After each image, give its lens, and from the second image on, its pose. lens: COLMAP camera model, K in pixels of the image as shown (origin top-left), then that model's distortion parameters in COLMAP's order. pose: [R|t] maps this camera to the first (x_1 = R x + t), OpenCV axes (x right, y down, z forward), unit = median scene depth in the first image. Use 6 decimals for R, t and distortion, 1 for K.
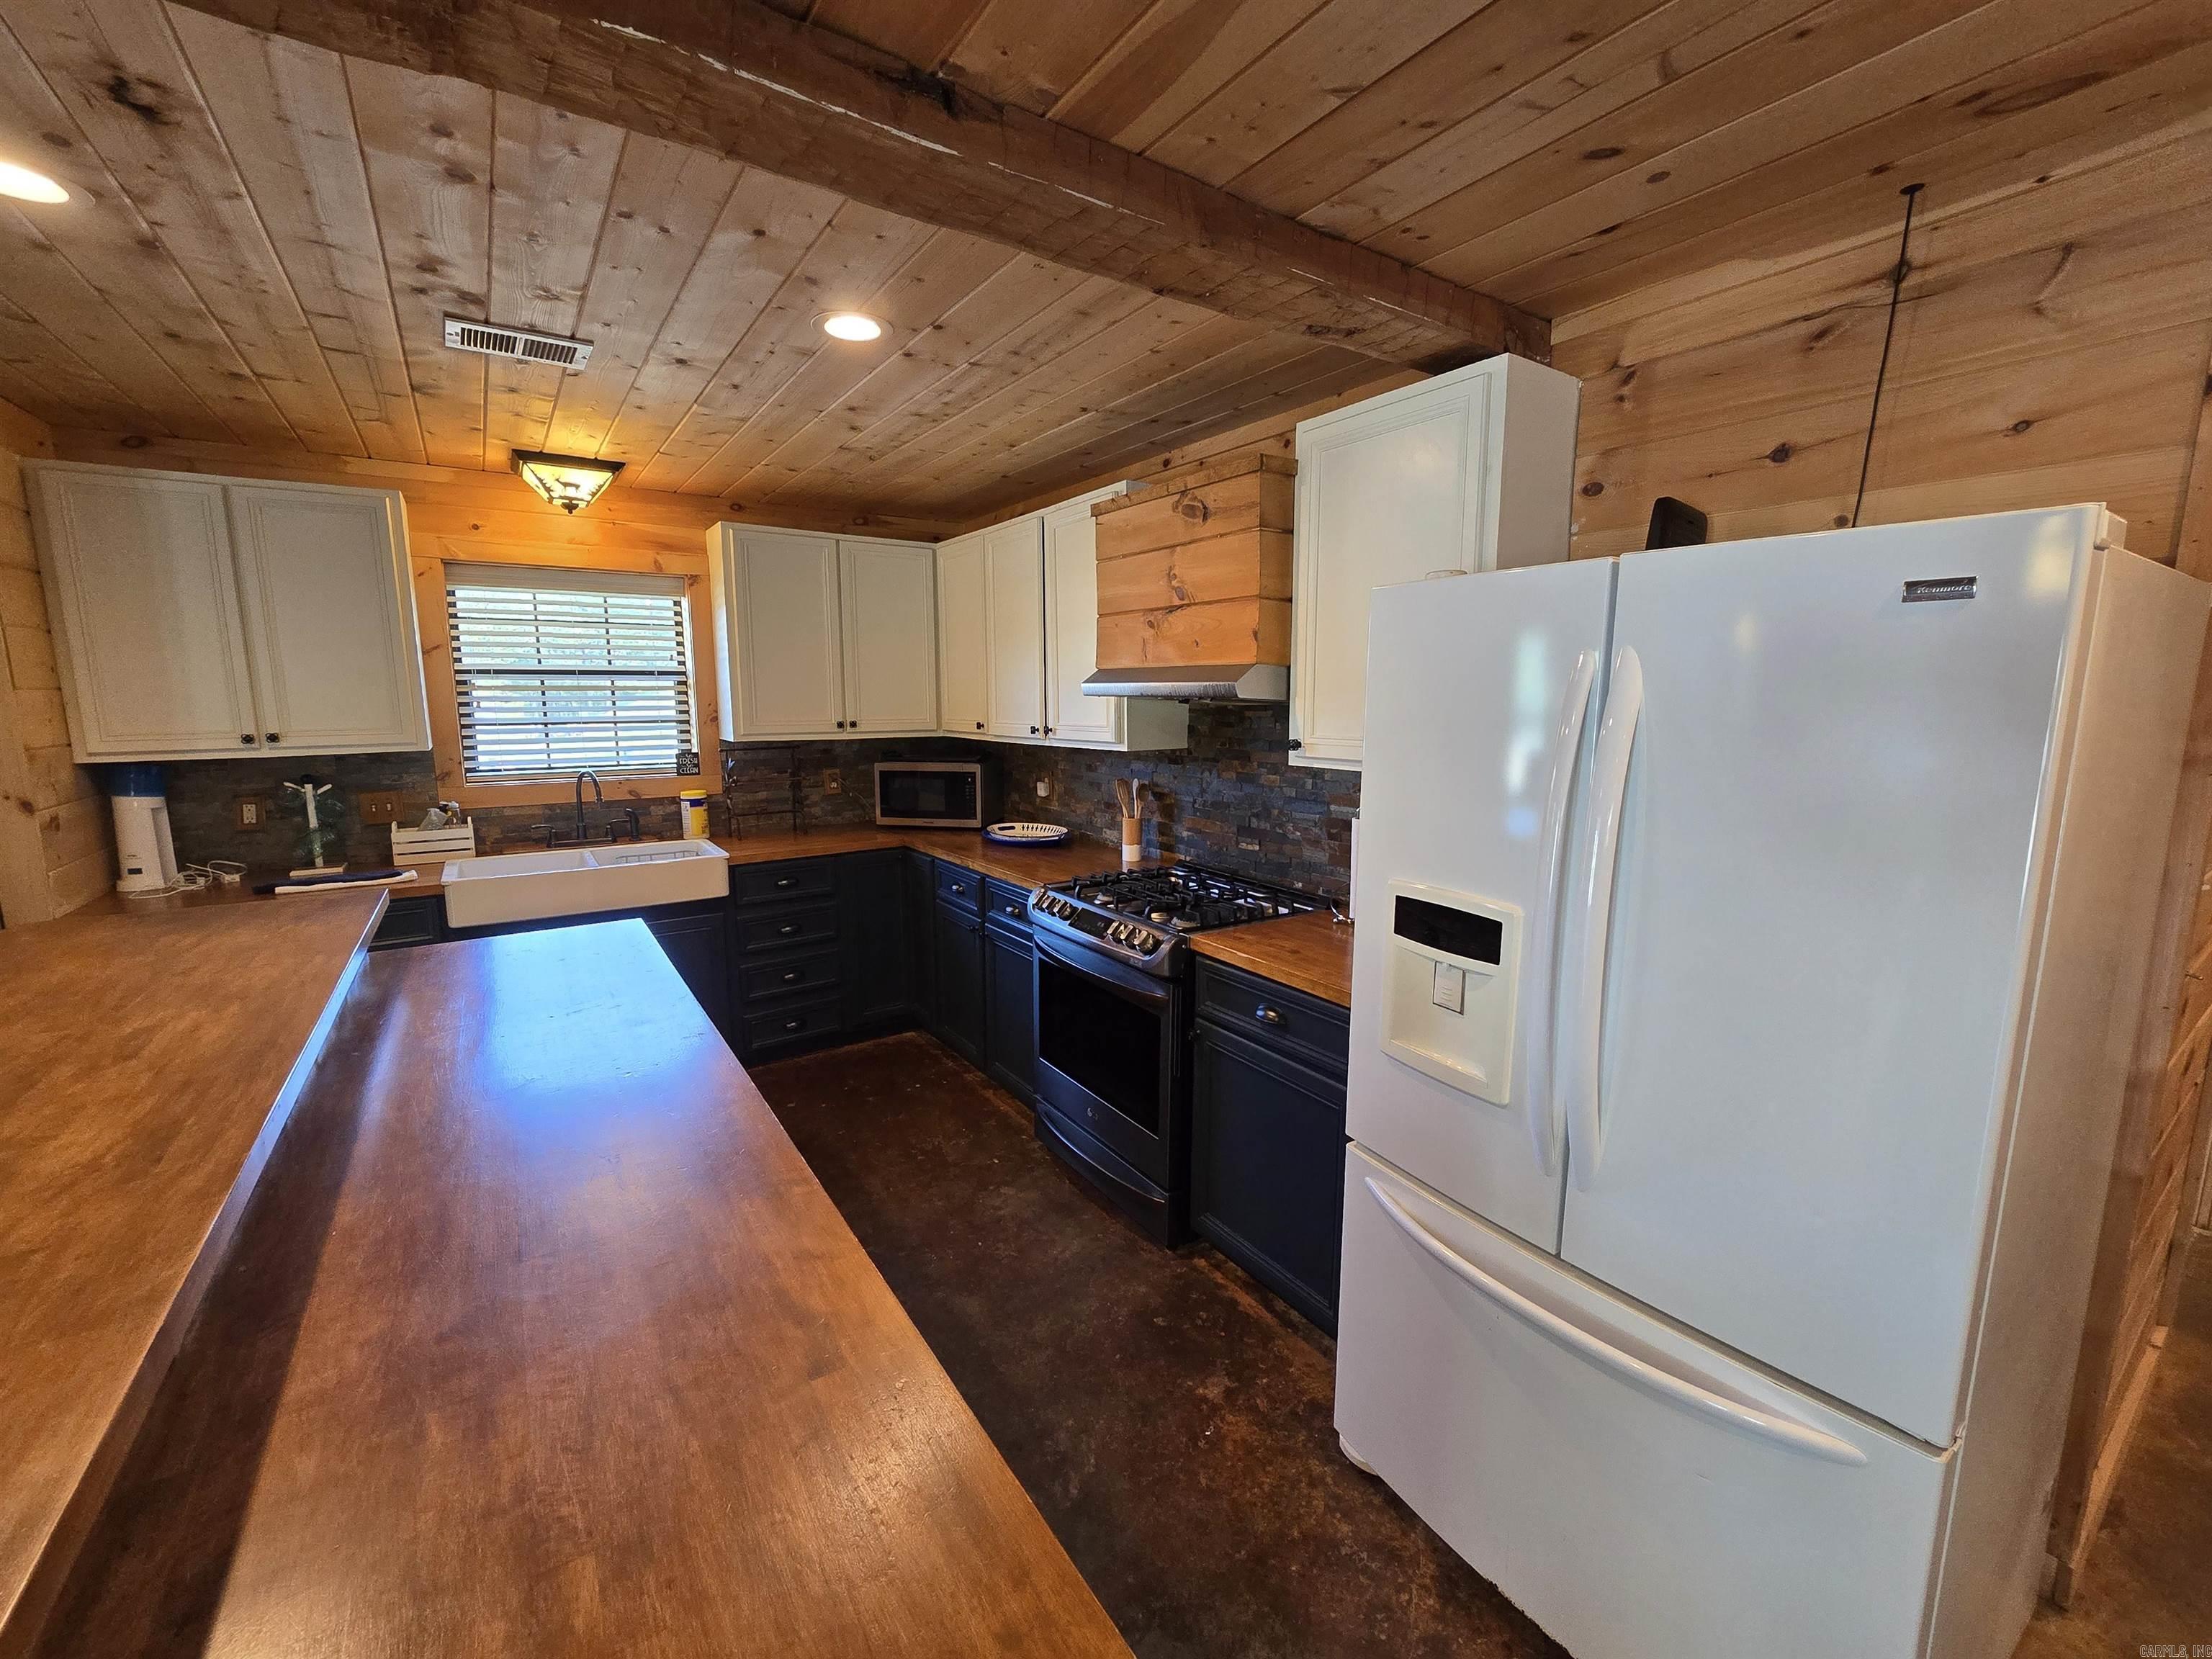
lens RADIAL K [[903.8, 0, 1100.8], [0, 903.8, 822.9], [0, 0, 1]] dist [-0.002332, -0.000452]
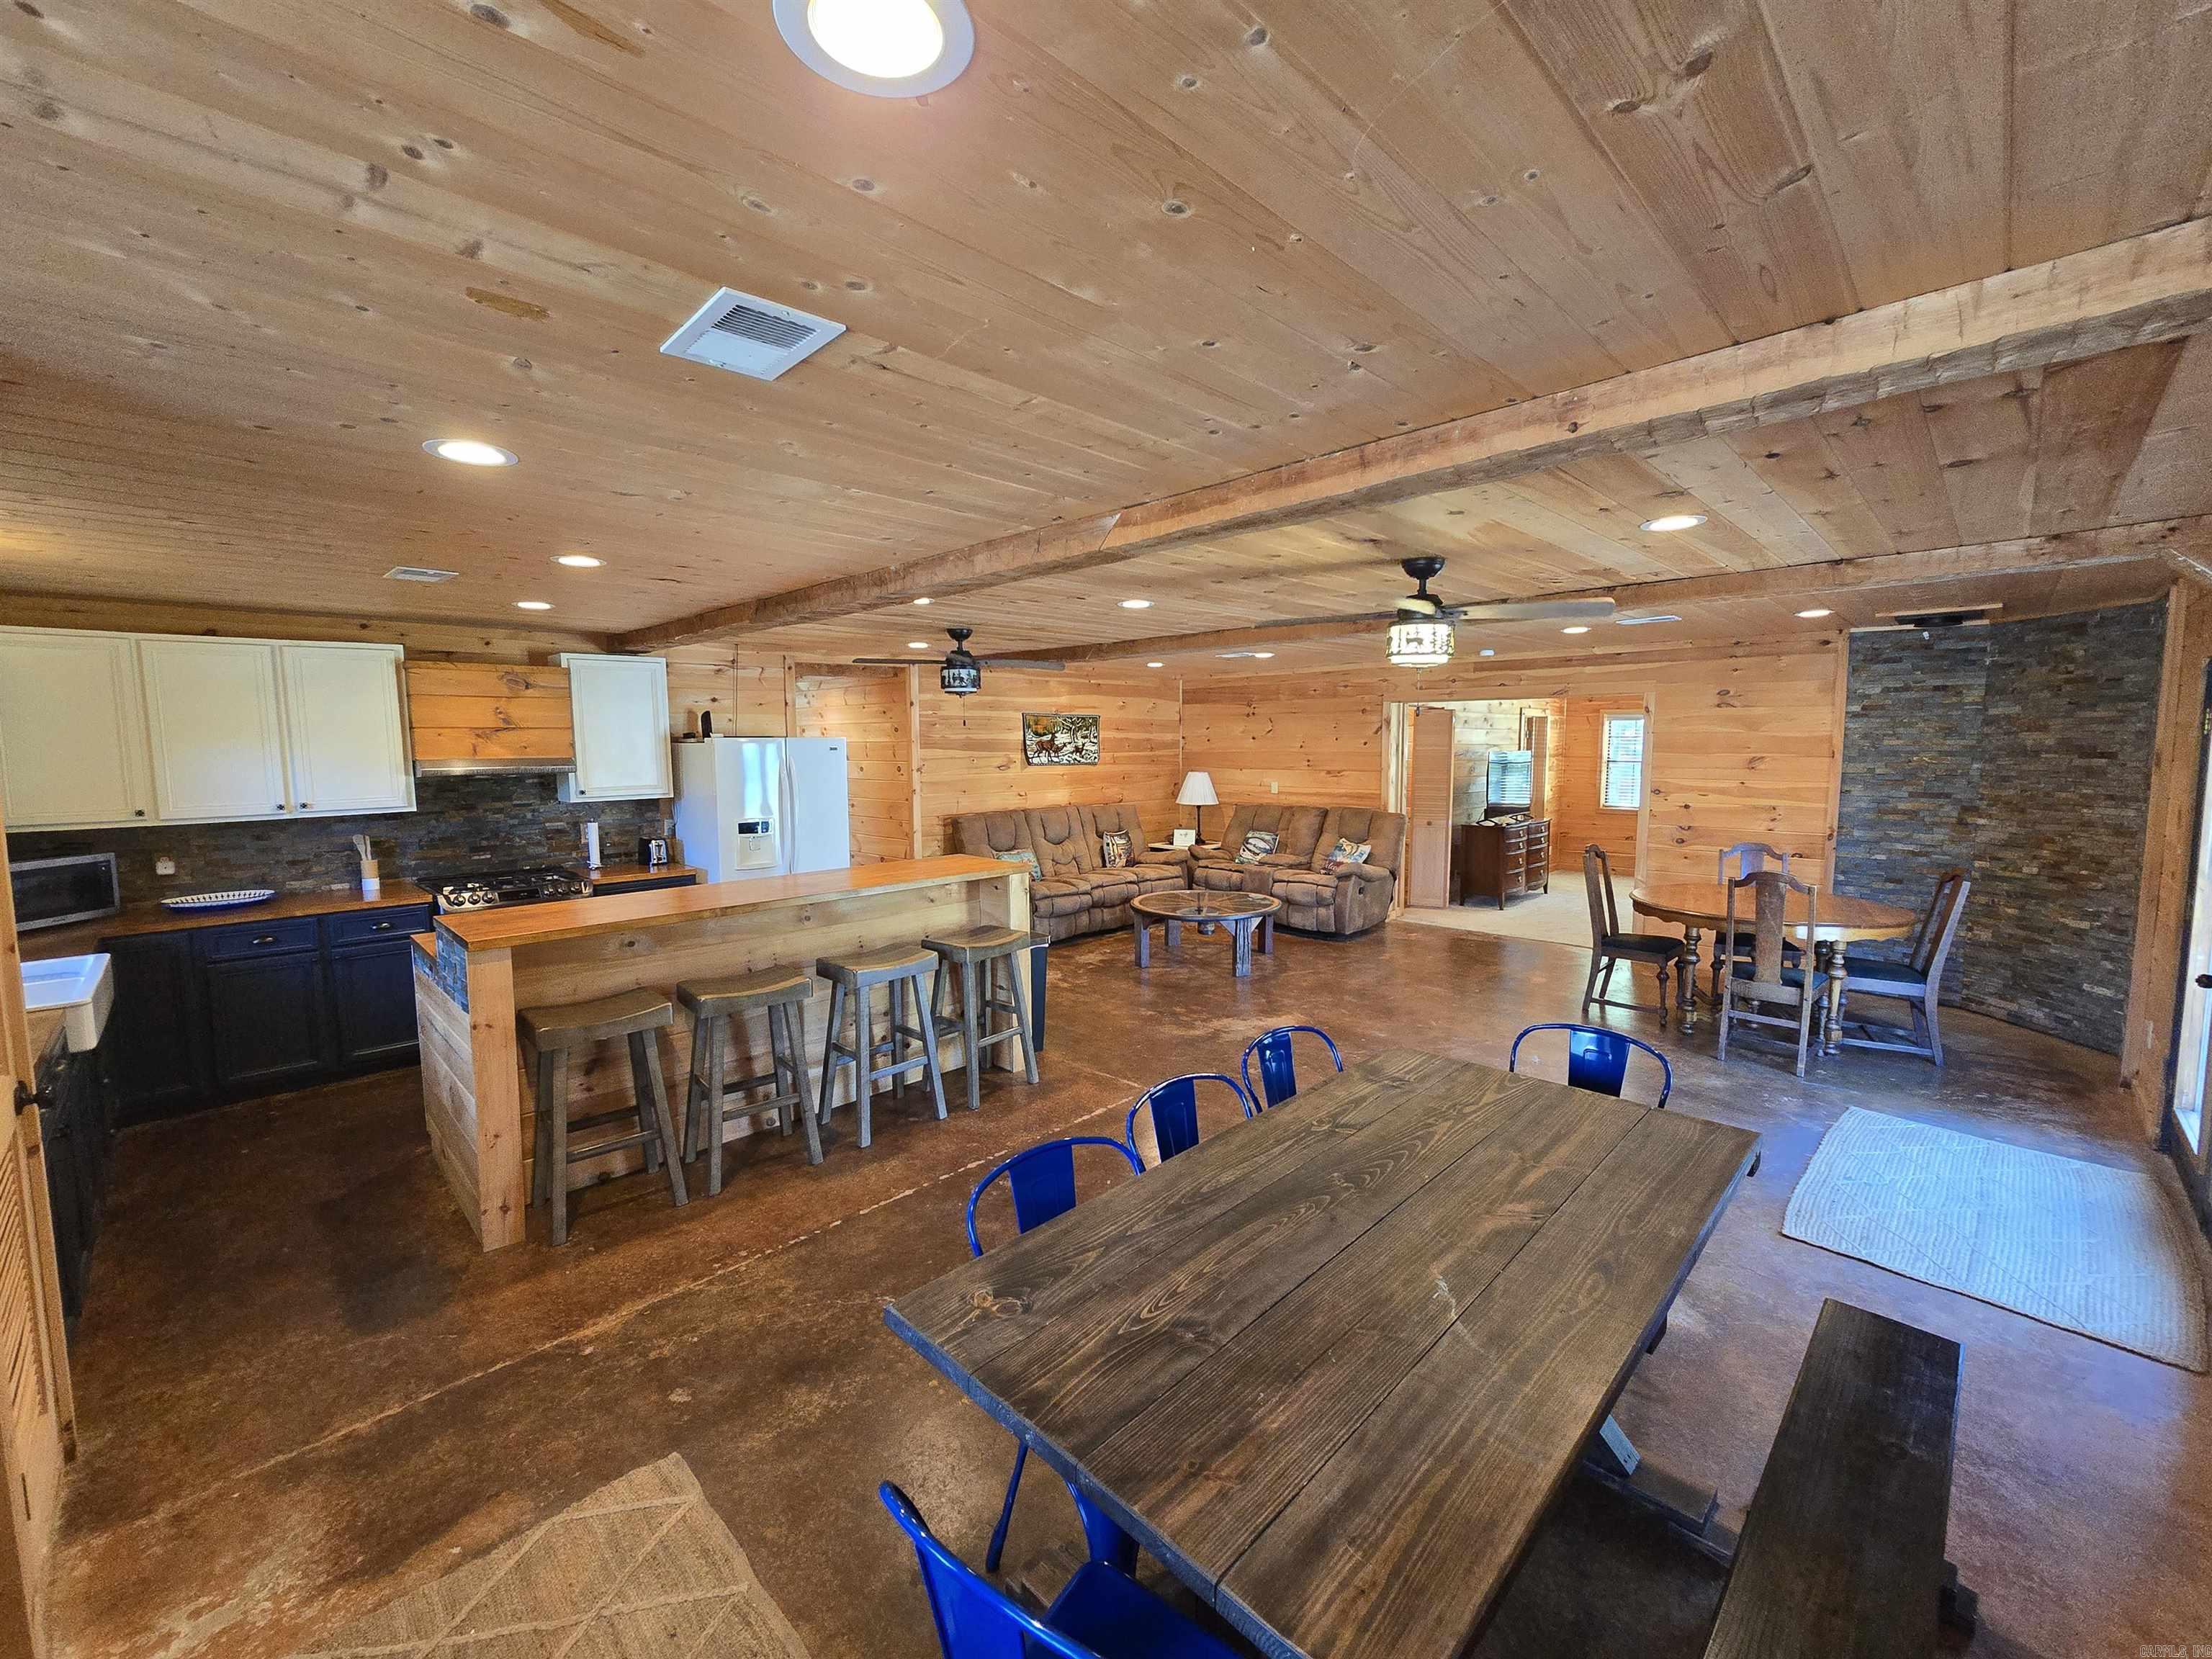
lens RADIAL K [[906.8, 0, 1100.9], [0, 906.8, 821.2], [0, 0, 1]] dist [-0.003701, -0.000063]
pose [[-0.186929, -0.085935, 0.978608, -1.610042], [0.149676, 0.982045, 0.114828, -0.058526], [-0.970904, 0.167939, -0.170710, 0.095721]]
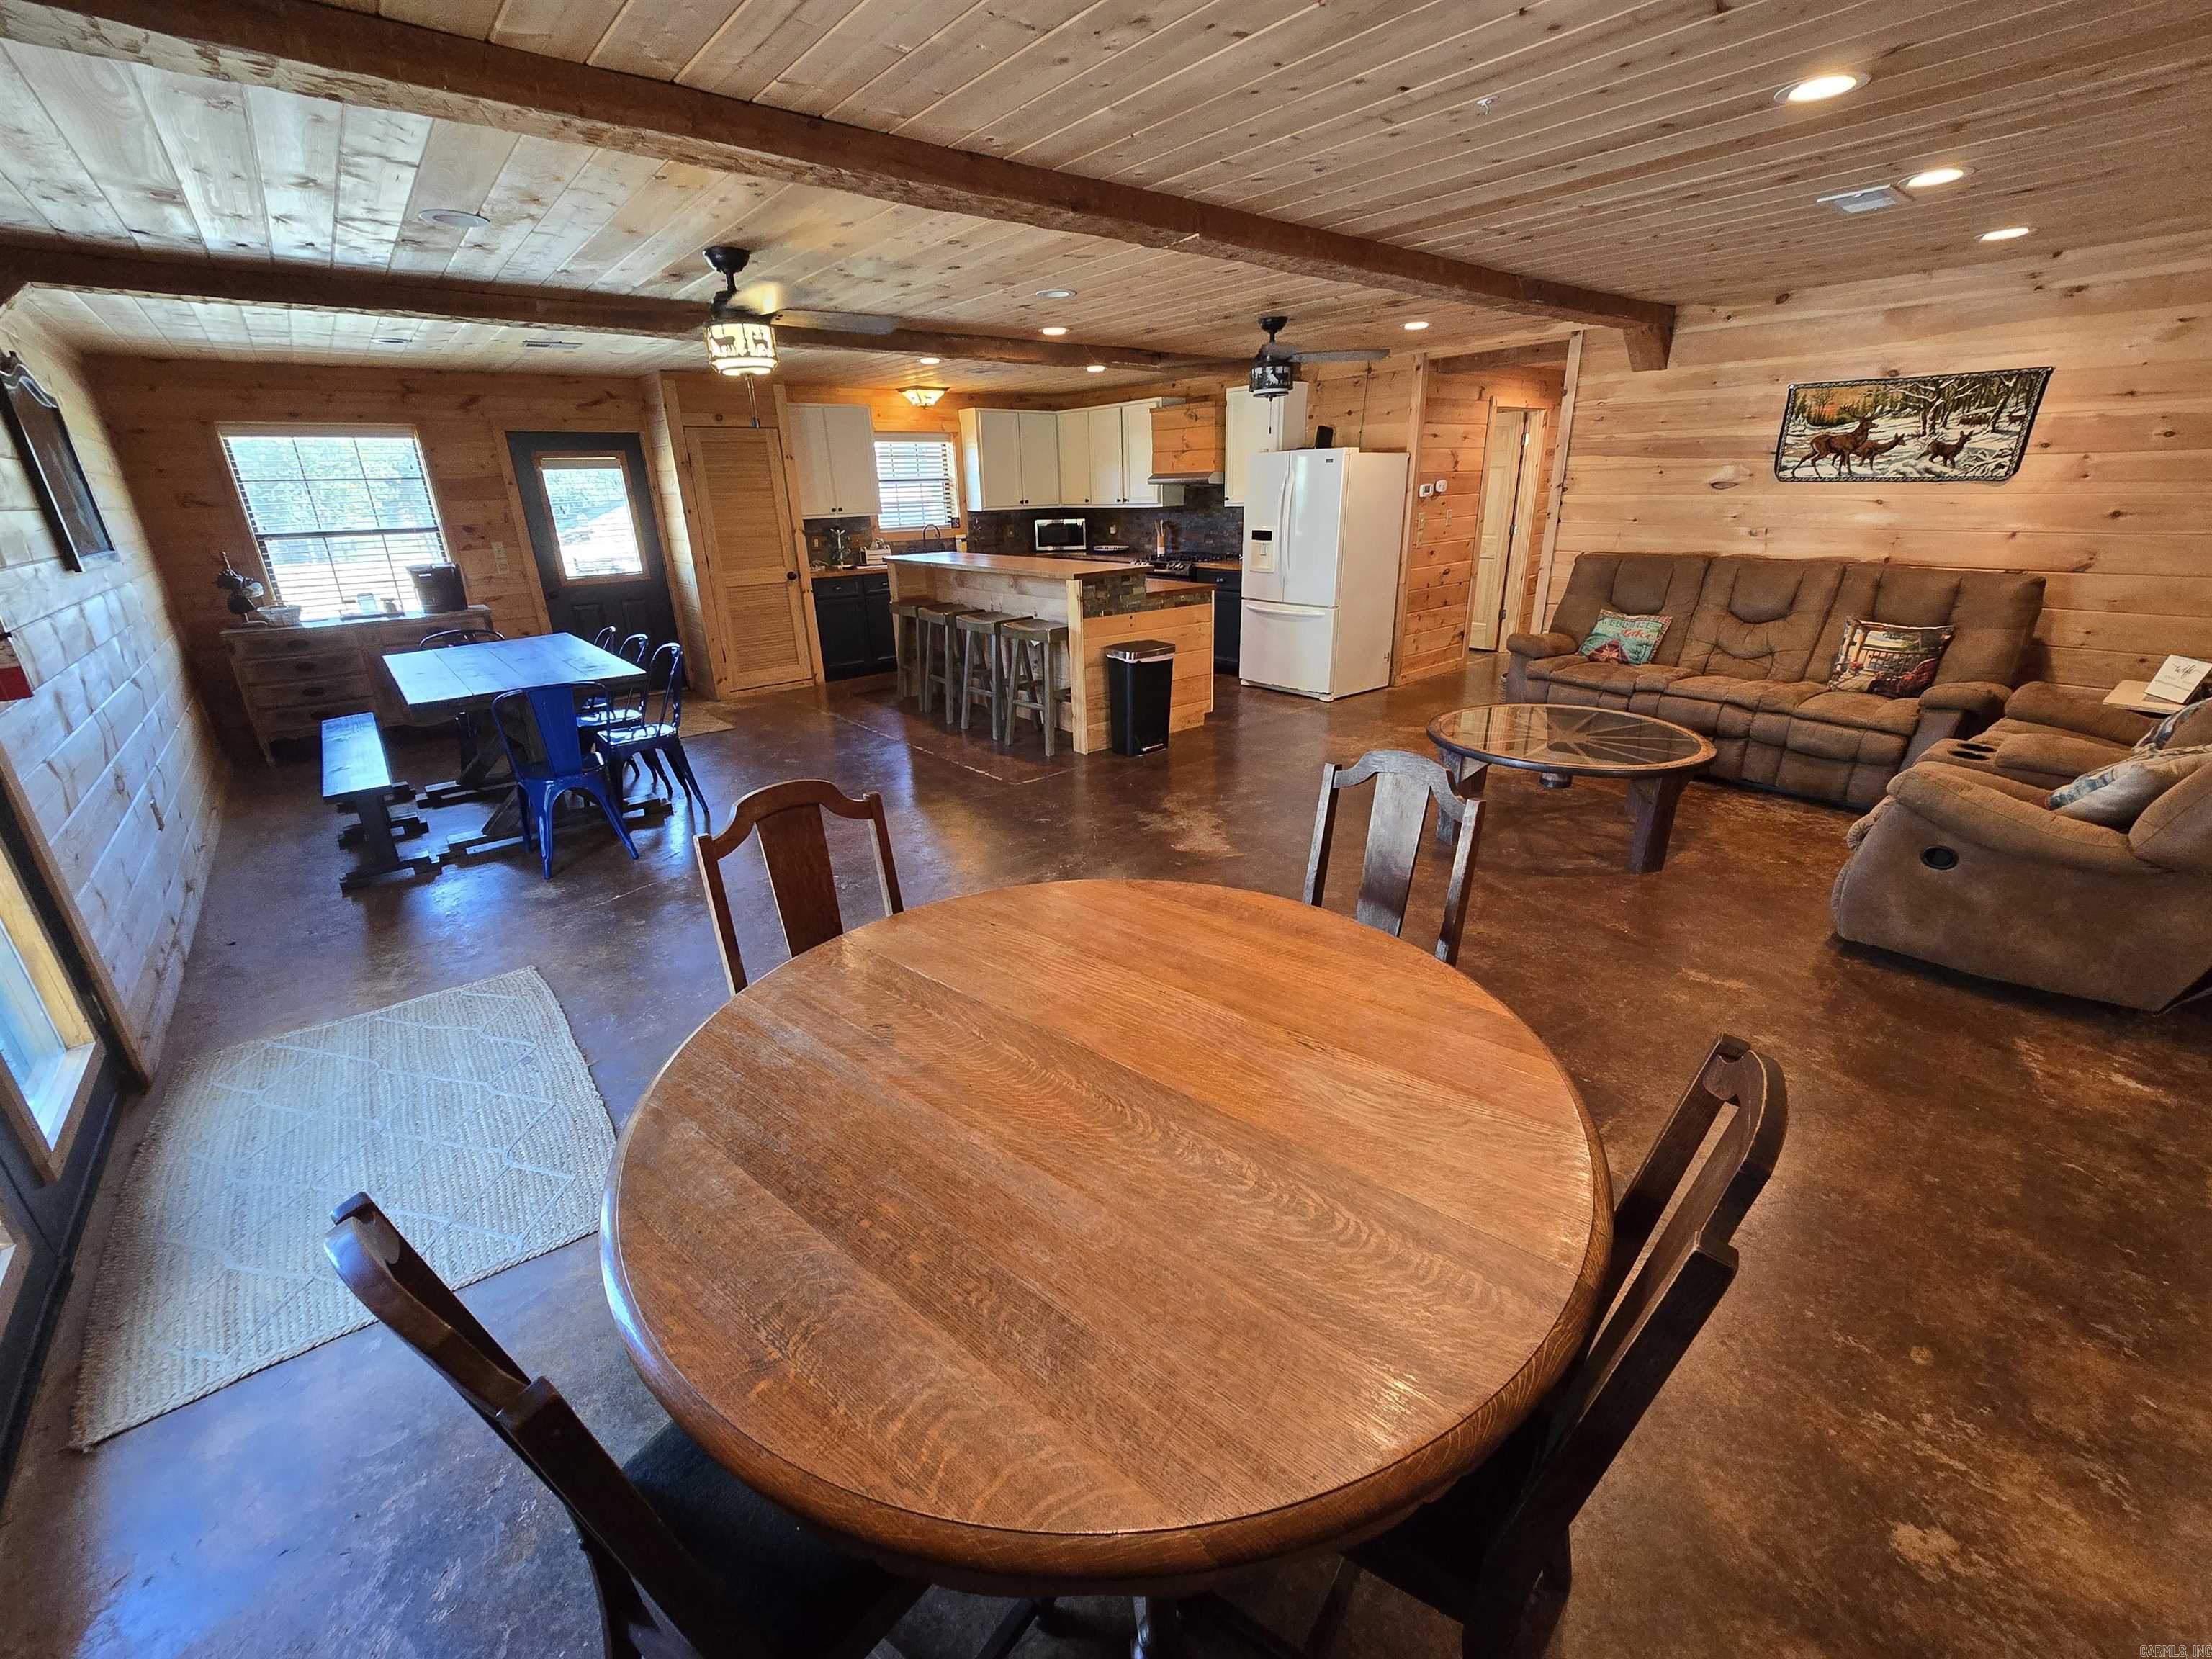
lens RADIAL K [[906.8, 0, 1100.9], [0, 906.8, 821.2], [0, 0, 1]] dist [-0.003701, -0.000063]
pose [[0.995450, -0.055477, 0.077468, -0.368856], [0.038092, 0.976931, 0.210132, 0.231564], [-0.087338, -0.206225, 0.974599, -1.586331]]
